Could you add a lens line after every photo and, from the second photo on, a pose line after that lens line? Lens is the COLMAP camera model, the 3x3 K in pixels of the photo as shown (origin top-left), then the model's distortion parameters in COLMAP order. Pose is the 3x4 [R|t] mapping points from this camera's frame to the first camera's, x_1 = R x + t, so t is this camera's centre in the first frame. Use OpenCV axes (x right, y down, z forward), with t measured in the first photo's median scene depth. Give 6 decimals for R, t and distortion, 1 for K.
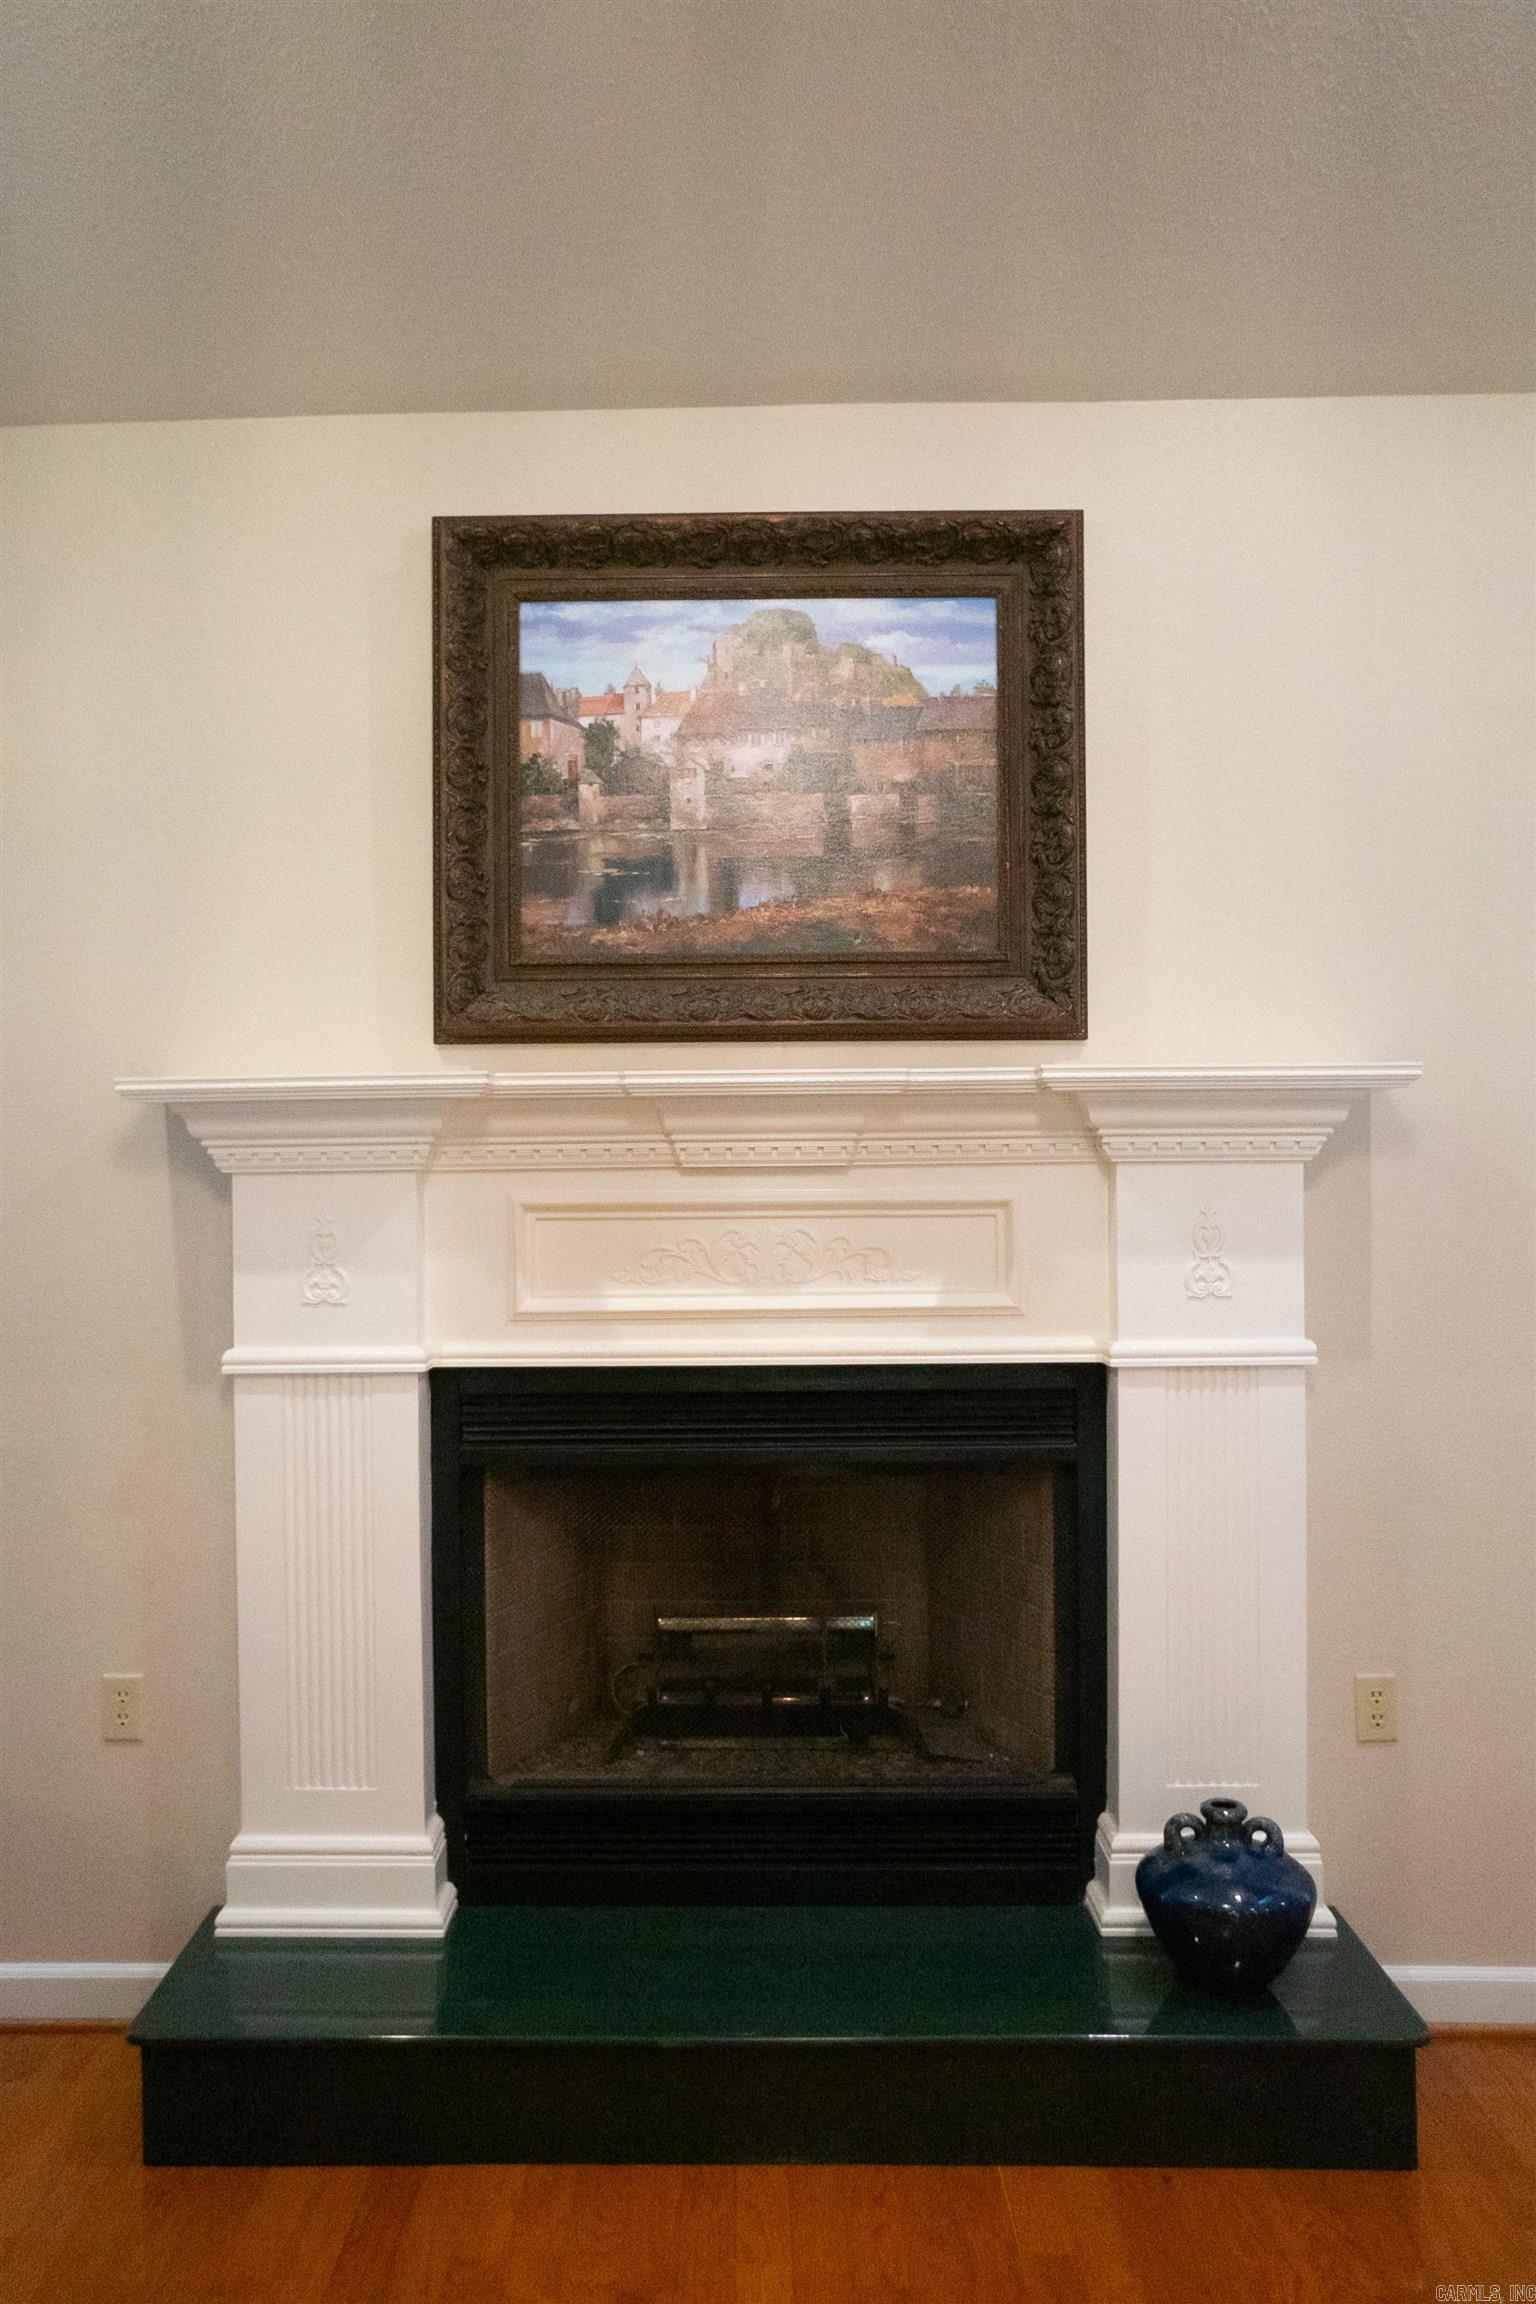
lens RADIAL K [[1631.8, 0, 770.8], [0, 1631.8, 1145.6], [0, 0, 1]] dist [-0.022738, 0.019642]
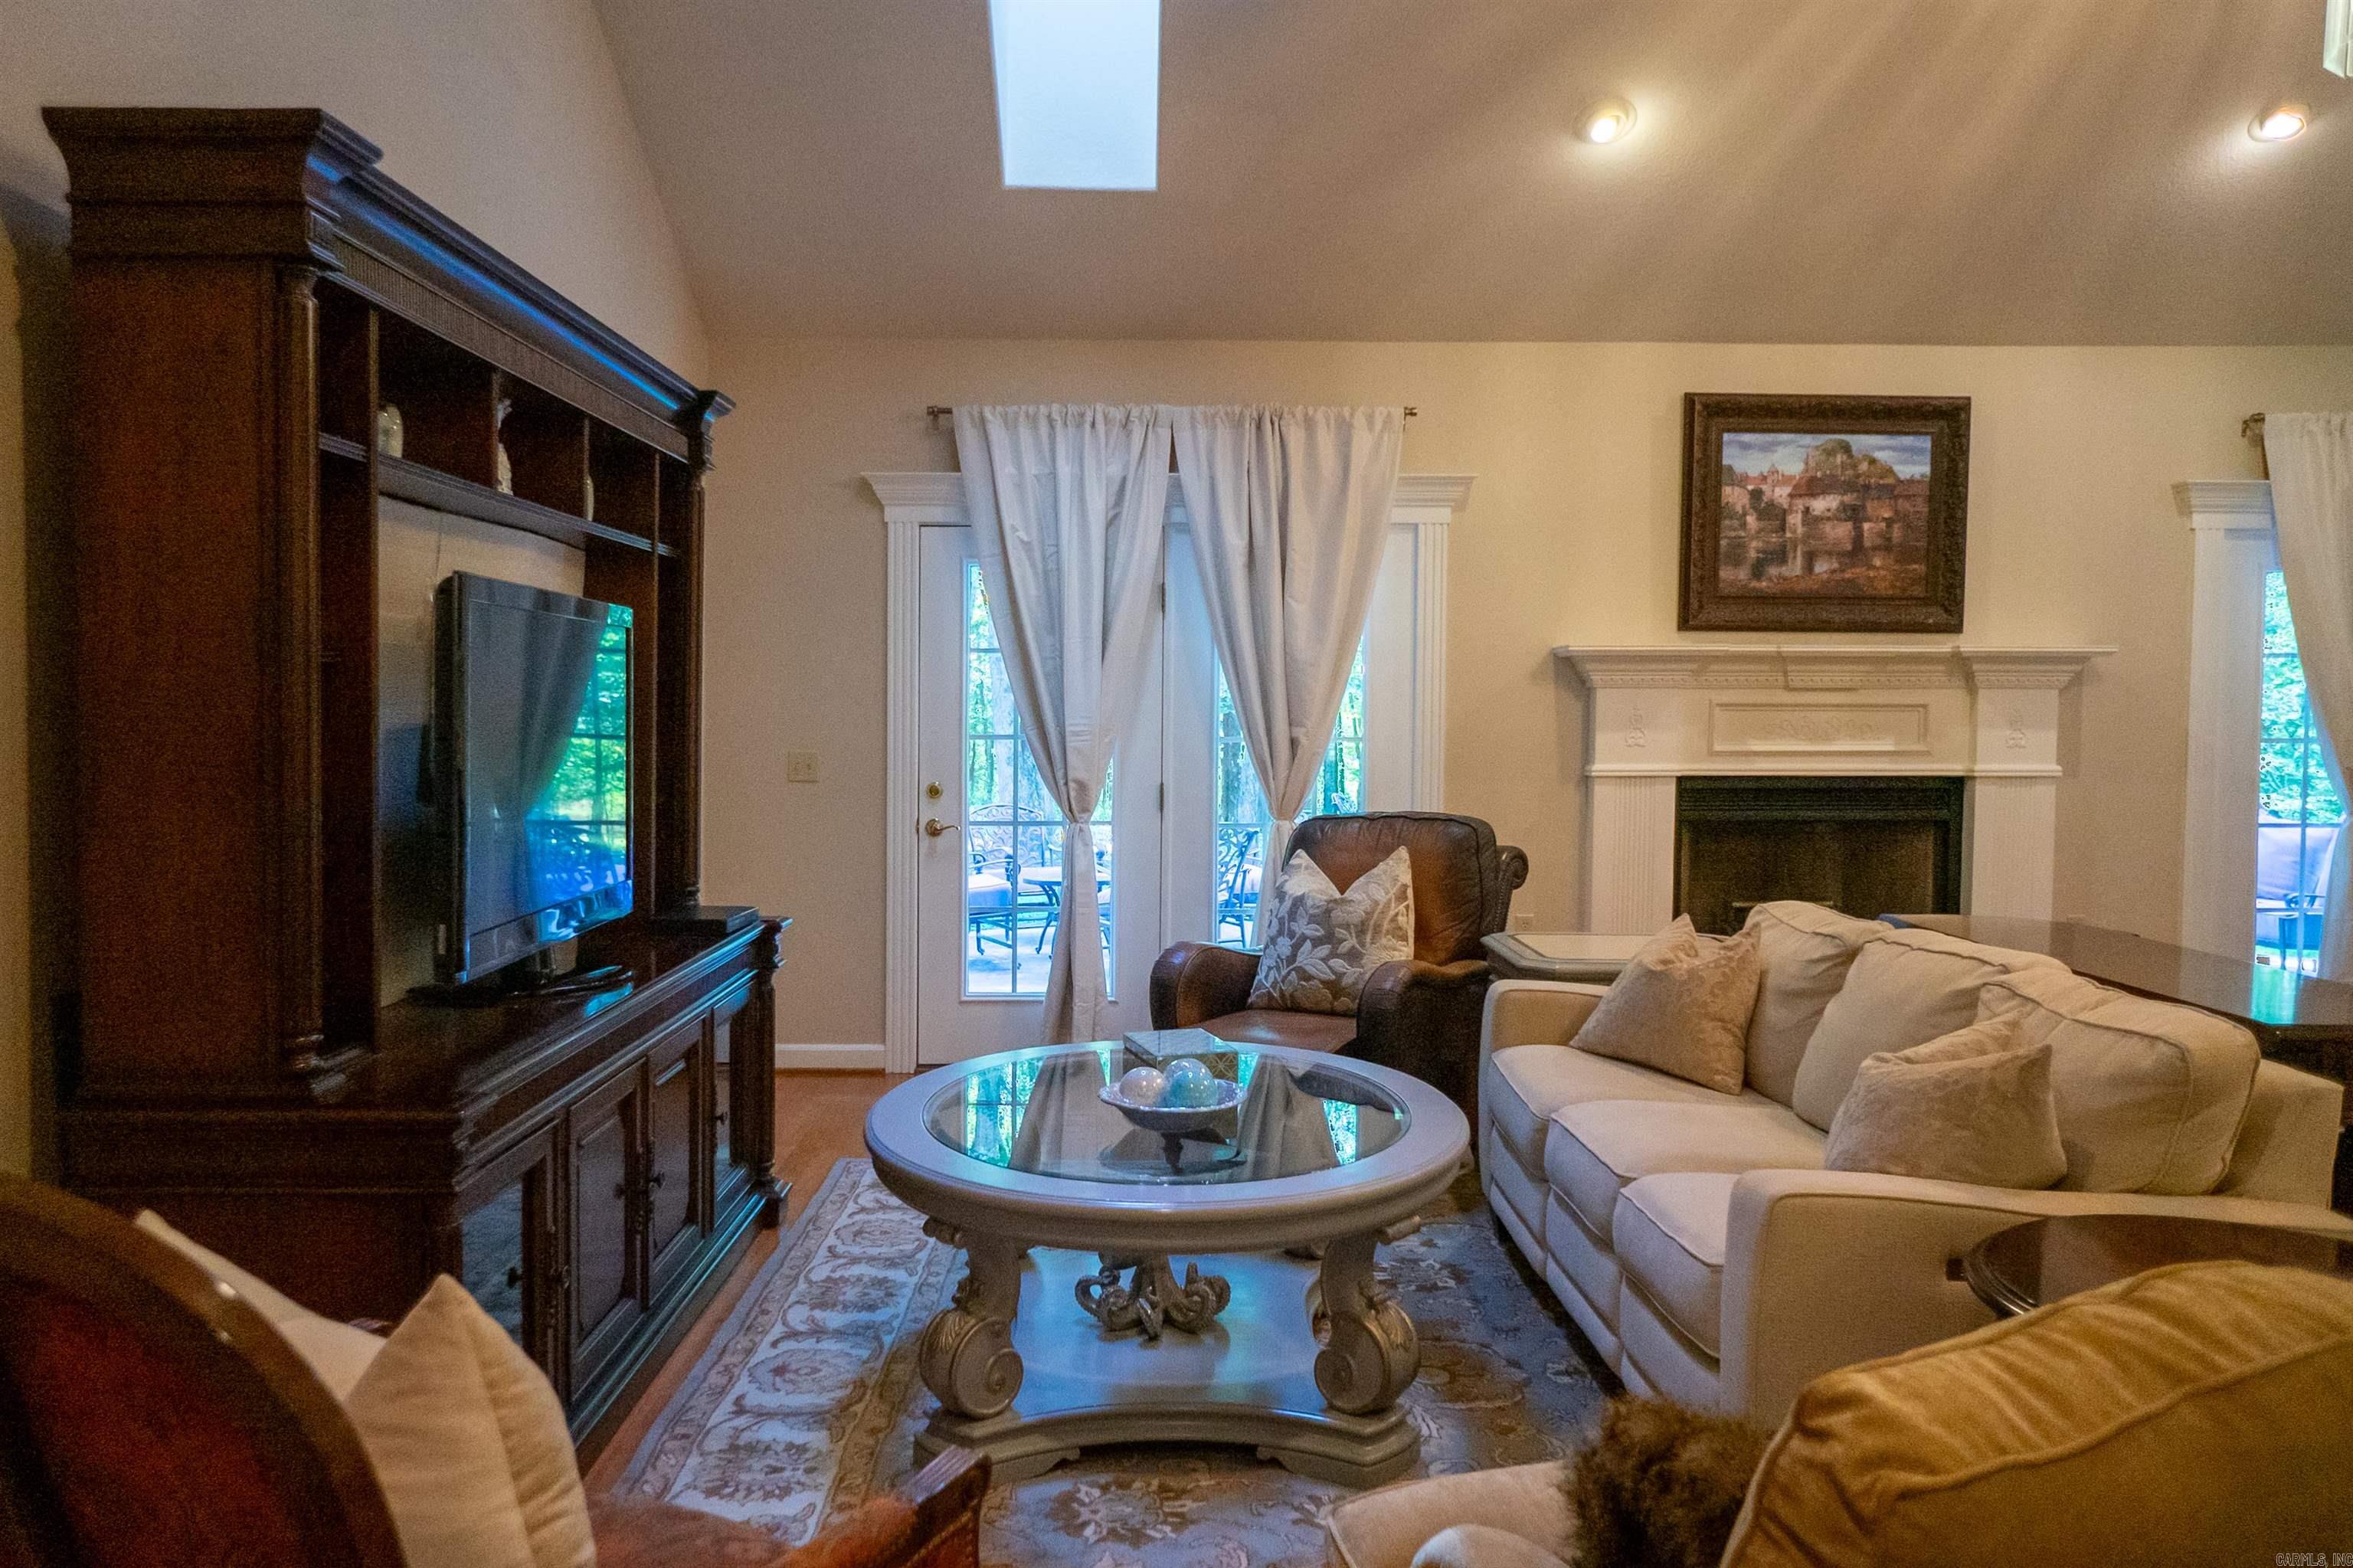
lens RADIAL K [[1666.6, 0, 1171.5], [0, 1666.6, 788.9], [0, 0, 1]] dist [-0.022738, 0.019642]
pose [[0.998900, 0.010120, 0.045779, -1.008186], [-0.012725, 0.998294, 0.056982, 0.032924], [-0.045124, -0.057501, 0.997325, -1.263324]]
